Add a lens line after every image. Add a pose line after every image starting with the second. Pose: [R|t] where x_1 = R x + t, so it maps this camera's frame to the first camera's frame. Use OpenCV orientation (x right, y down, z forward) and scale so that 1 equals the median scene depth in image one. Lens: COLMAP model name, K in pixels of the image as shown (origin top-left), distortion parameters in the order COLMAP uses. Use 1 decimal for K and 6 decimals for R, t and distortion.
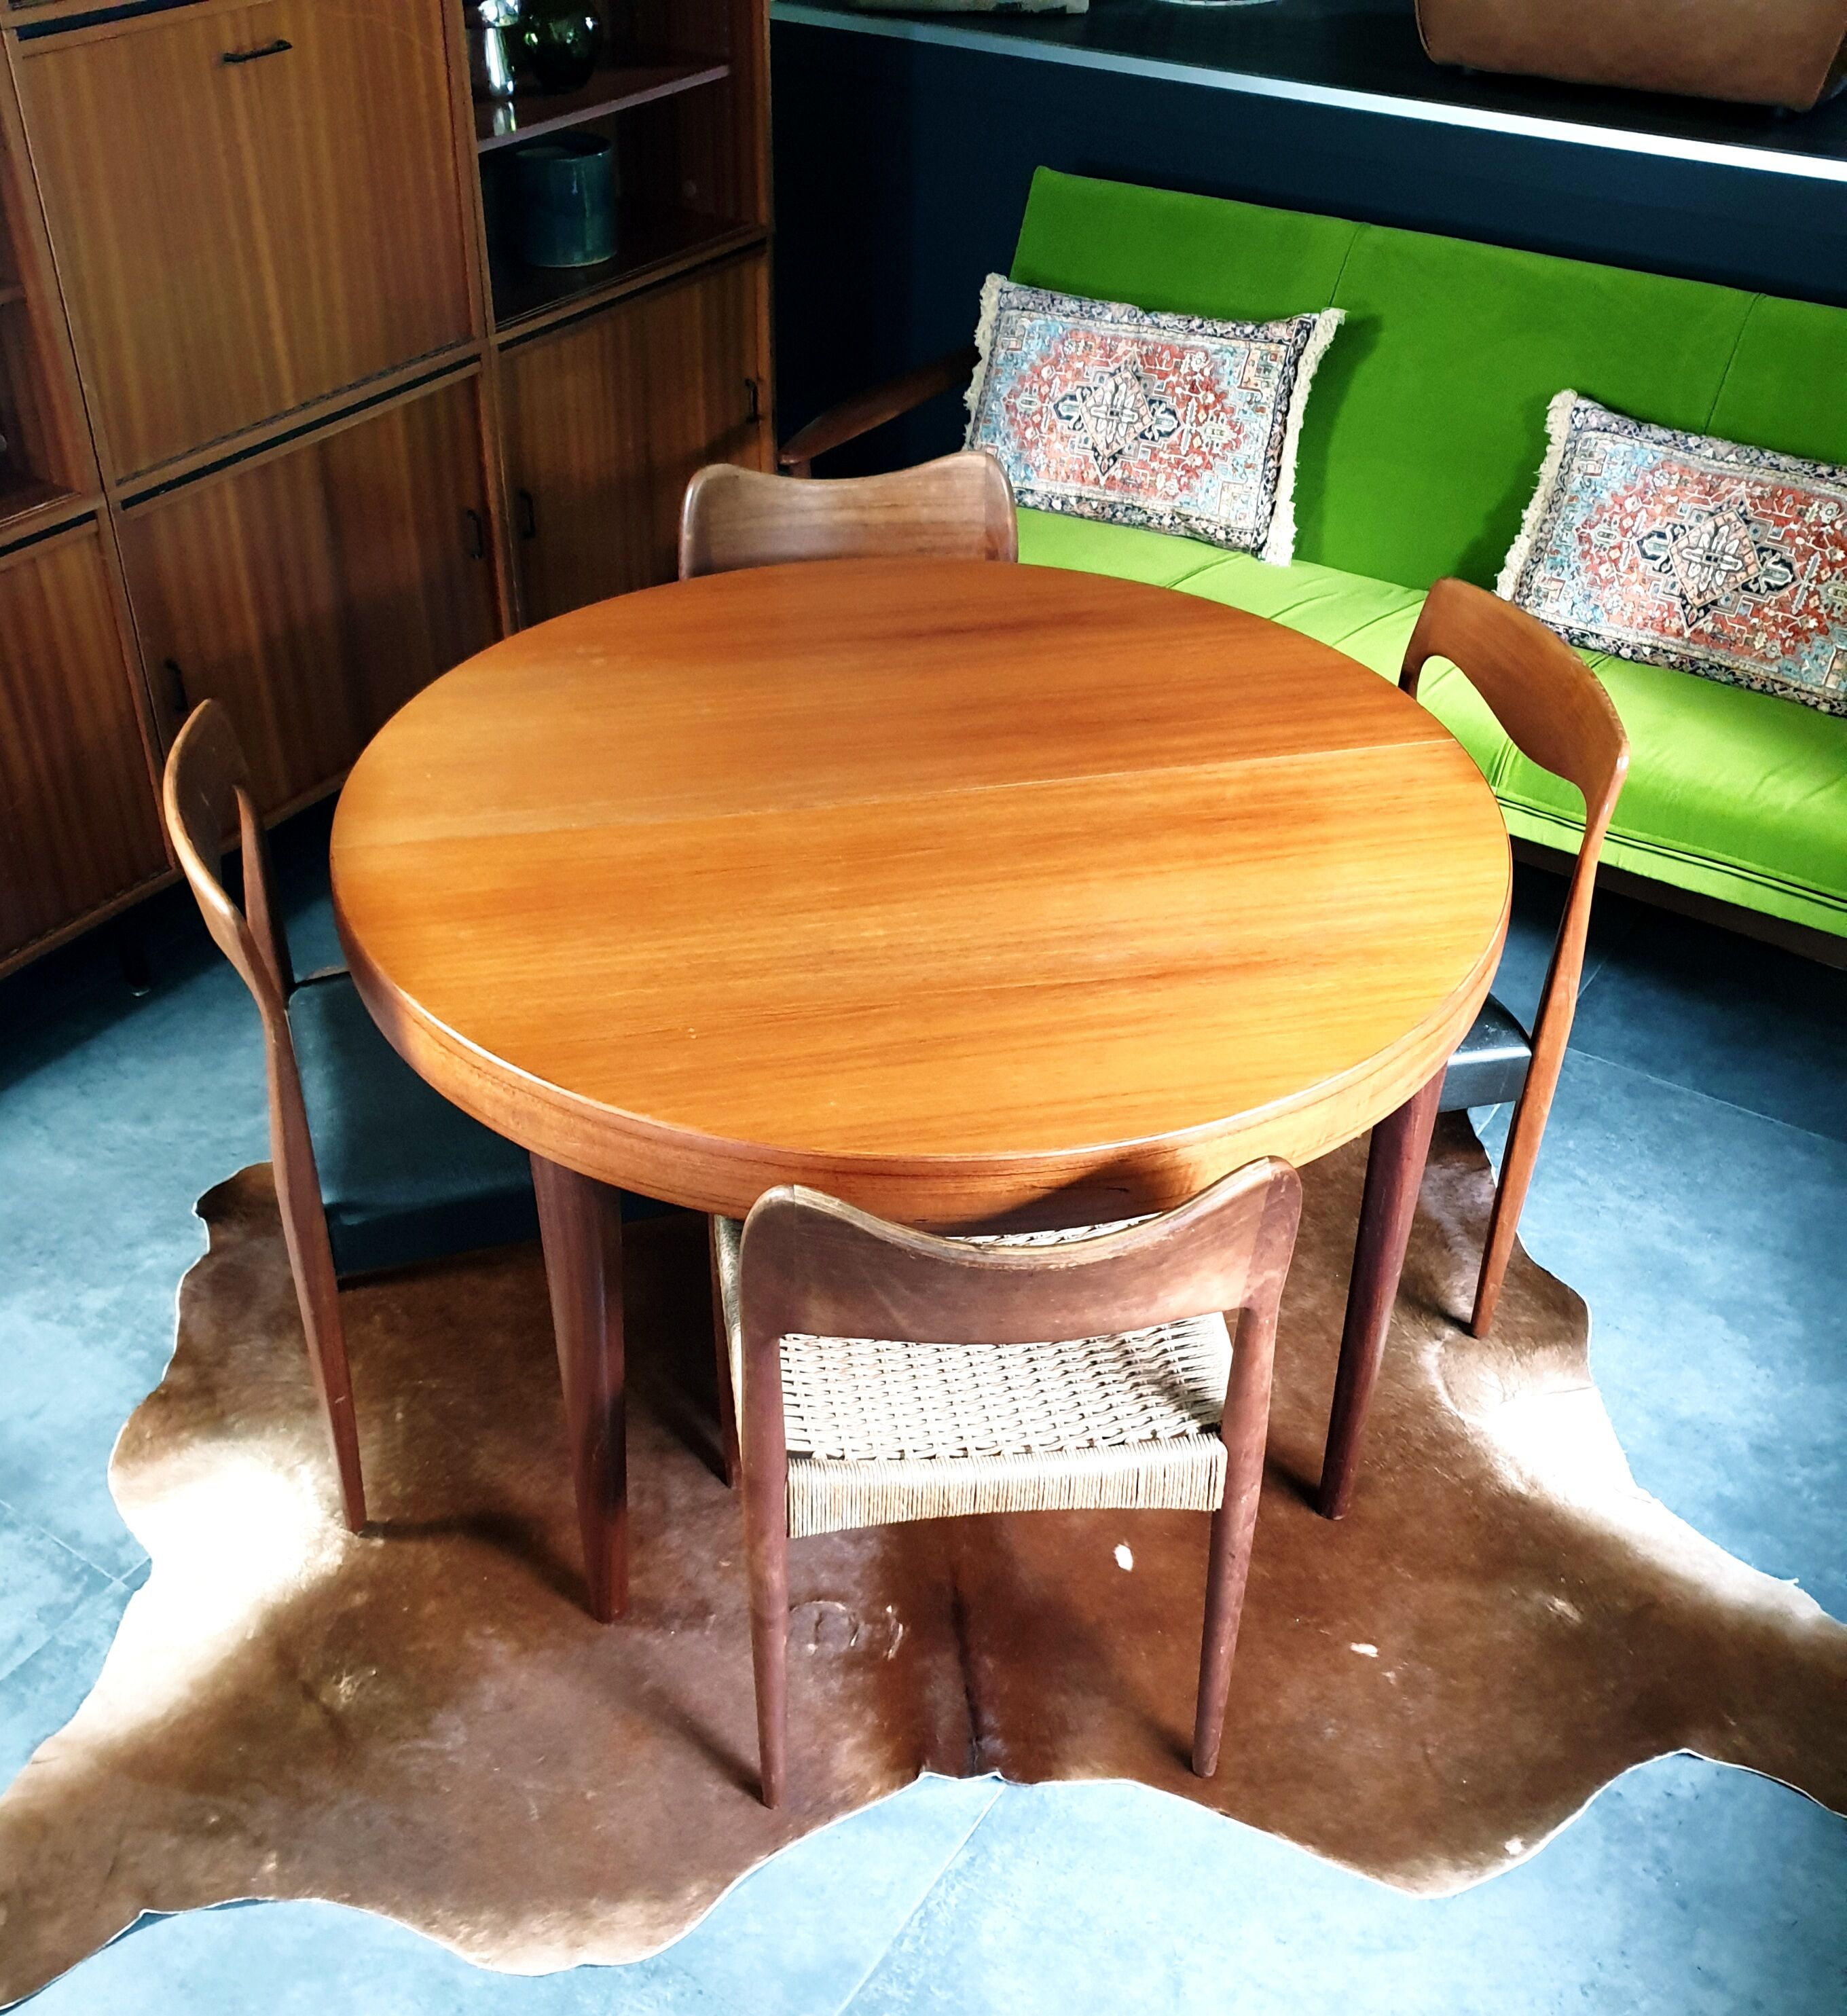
lens RADIAL K [[2182.9, 0, 885.6], [0, 2182.9, 1084.5], [0, 0, 1]] dist [0.002765, -0.050626]
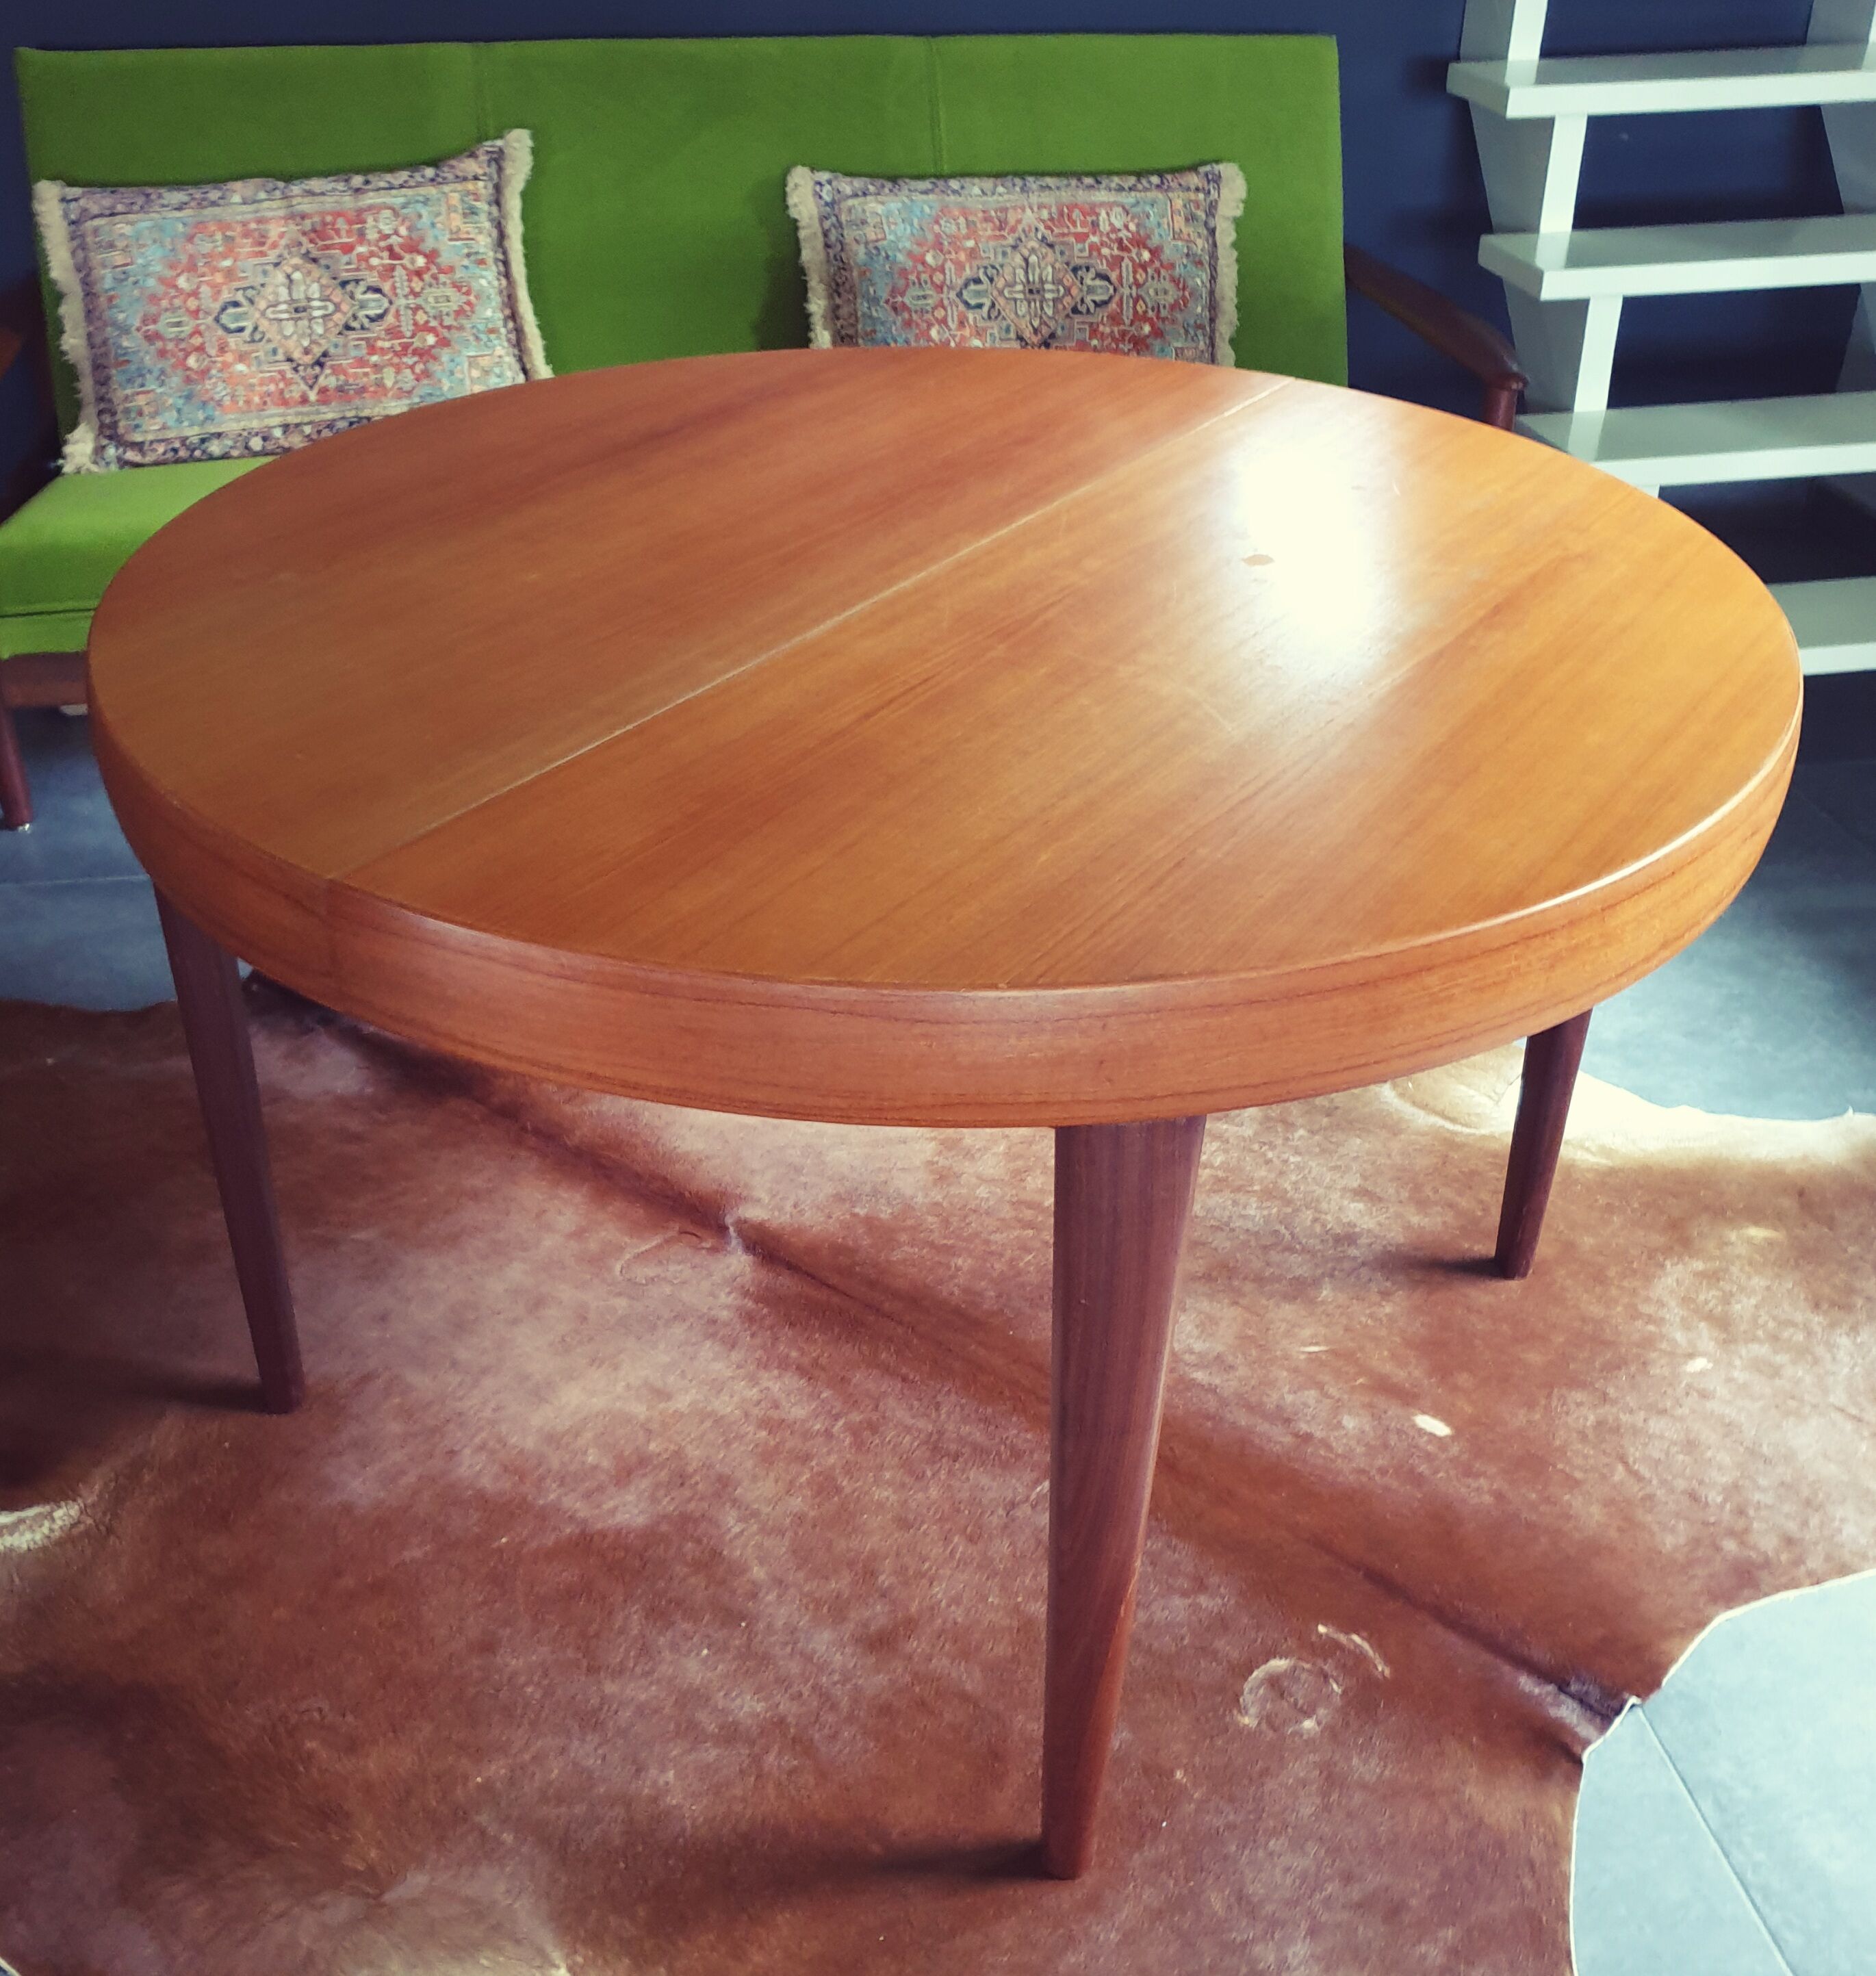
lens RADIAL K [[2173.0, 0, 933.5], [0, 2173.0, 1014.2], [0, 0, 1]] dist [0.005322, -0.016383]
pose [[0.717395, -0.369941, 0.590330, -0.319169], [0.417191, 0.906753, 0.061244, -0.031540], [-0.557940, 0.202344, 0.804836, 0.319356]]
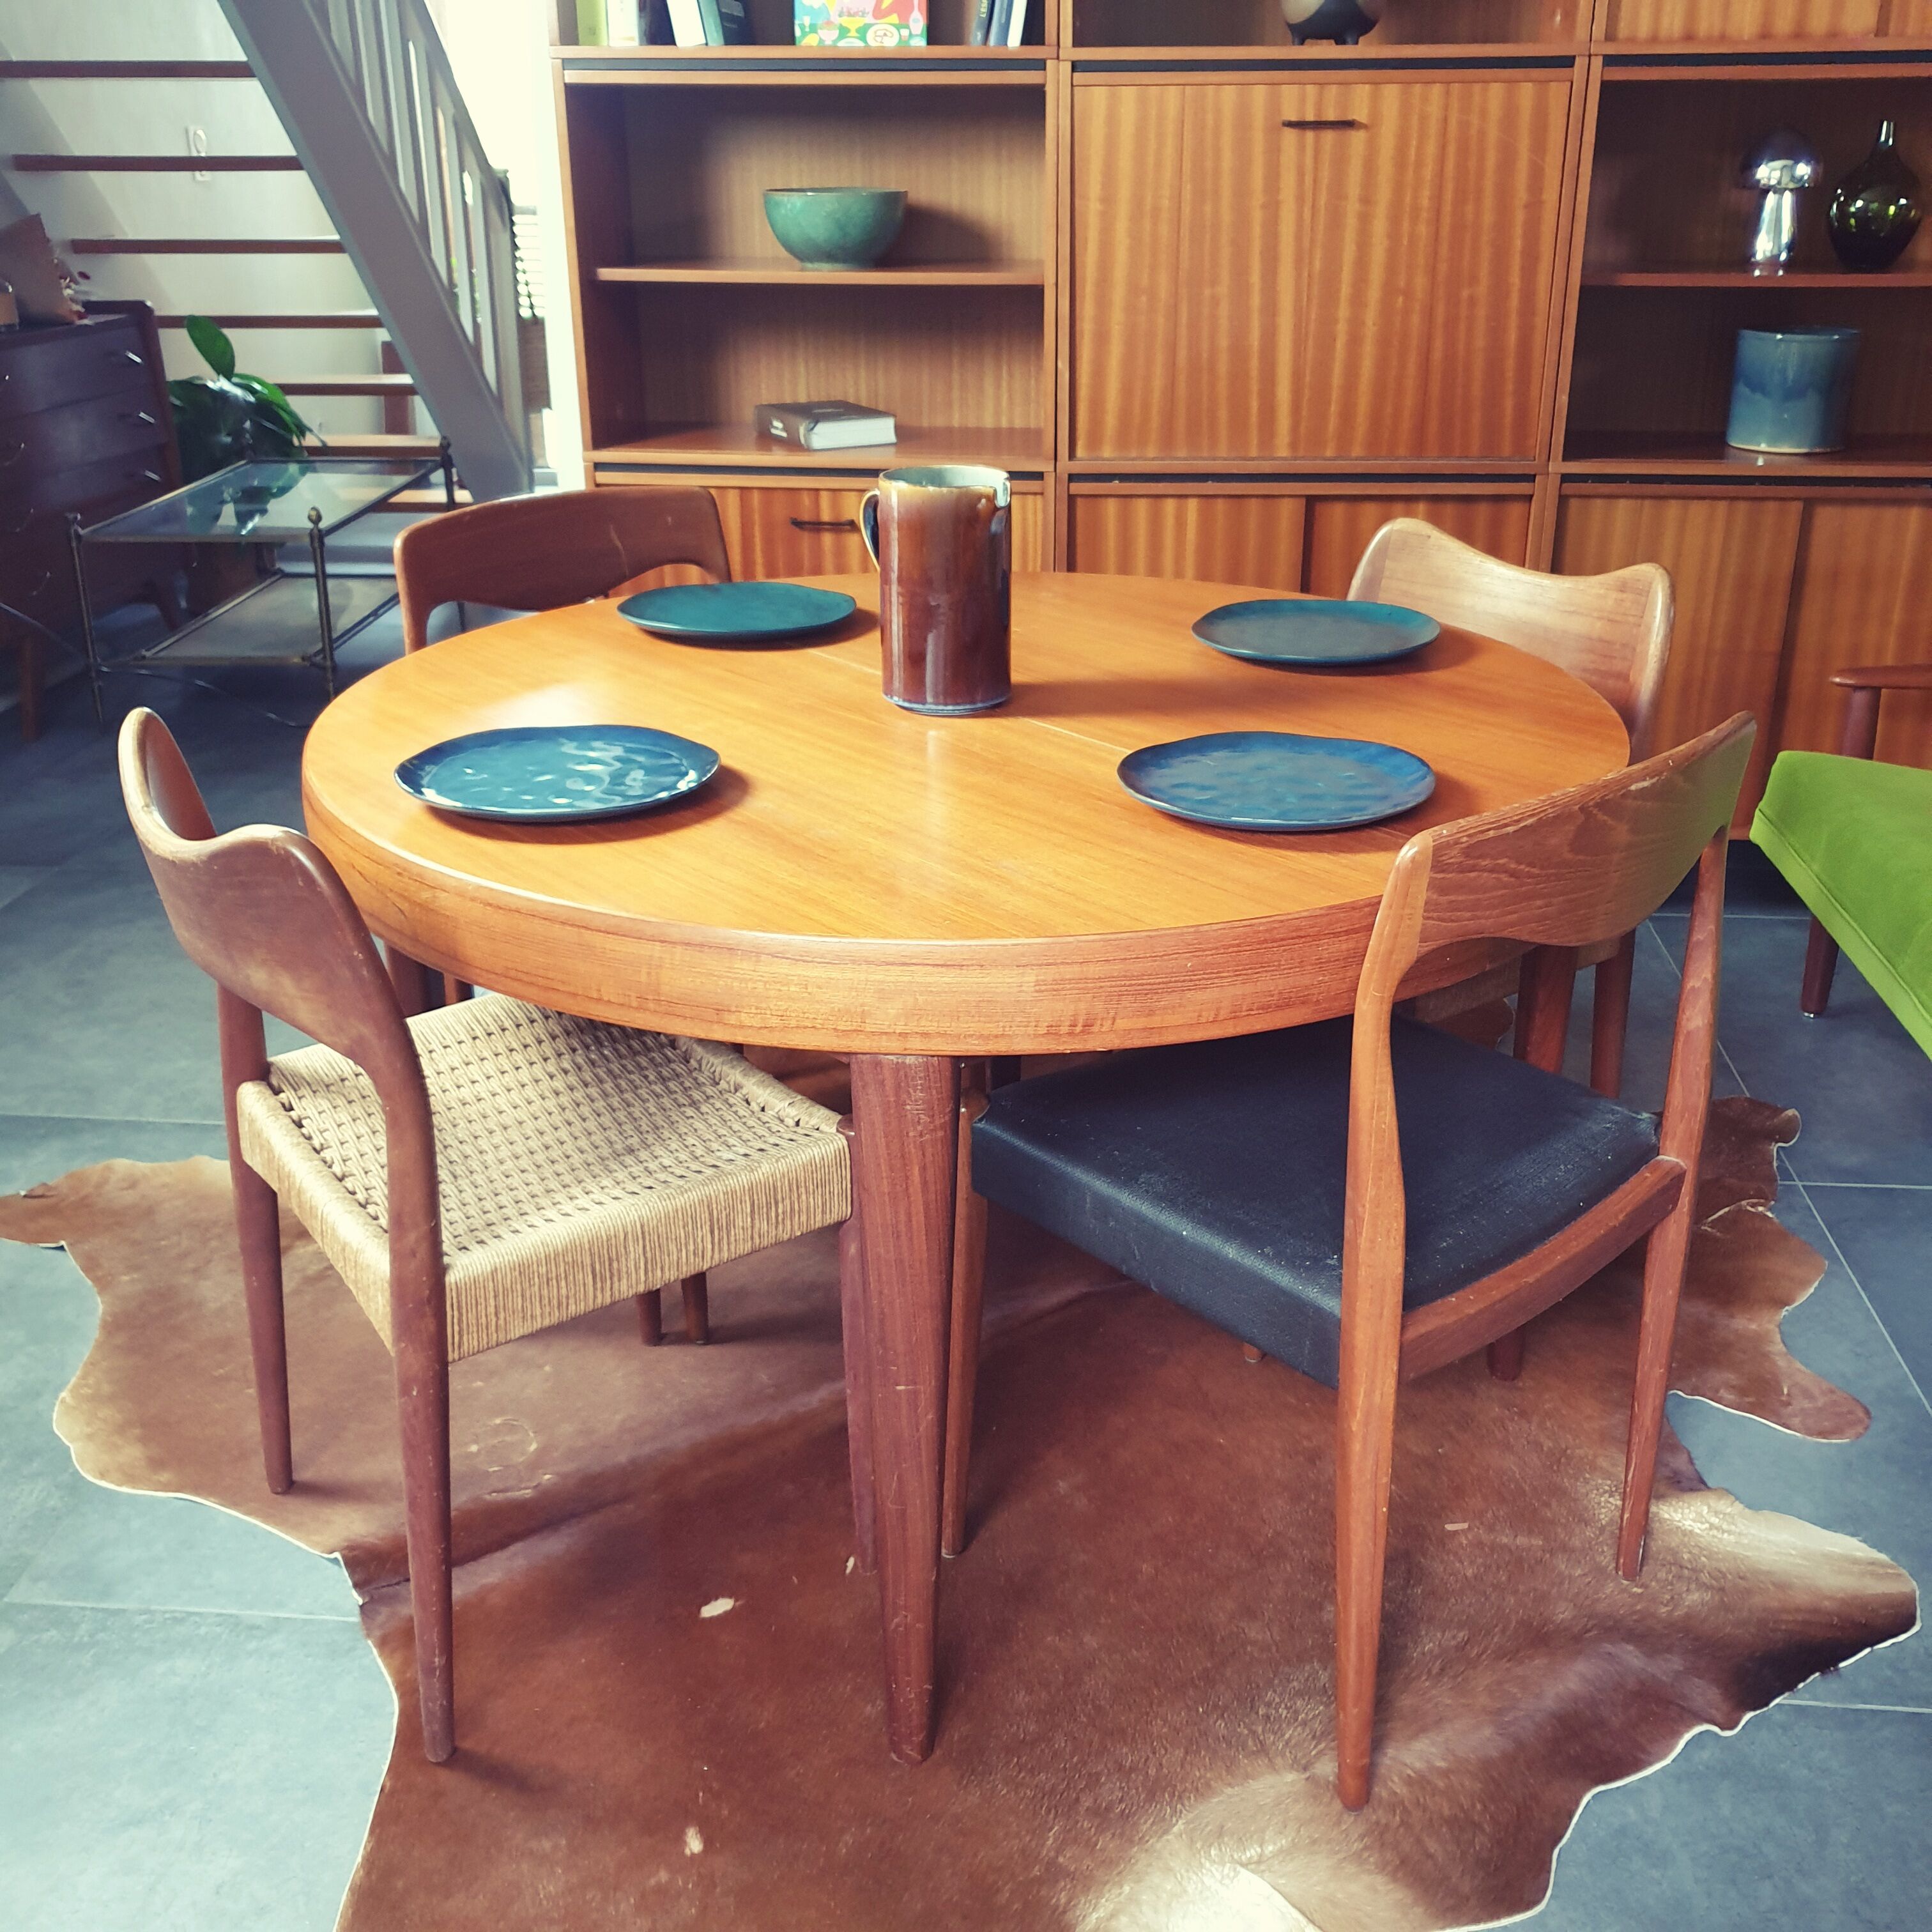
lens RADIAL K [[2074.2, 0, 966.0], [0, 2074.2, 966.0], [0, 0, 1]] dist [-0.015049, 0.017861]
pose [[0.479946, 0.328436, -0.813499, 0.524170], [-0.523308, 0.851424, 0.035008, -0.047560], [0.704131, 0.408909, 0.580511, 0.376280]]
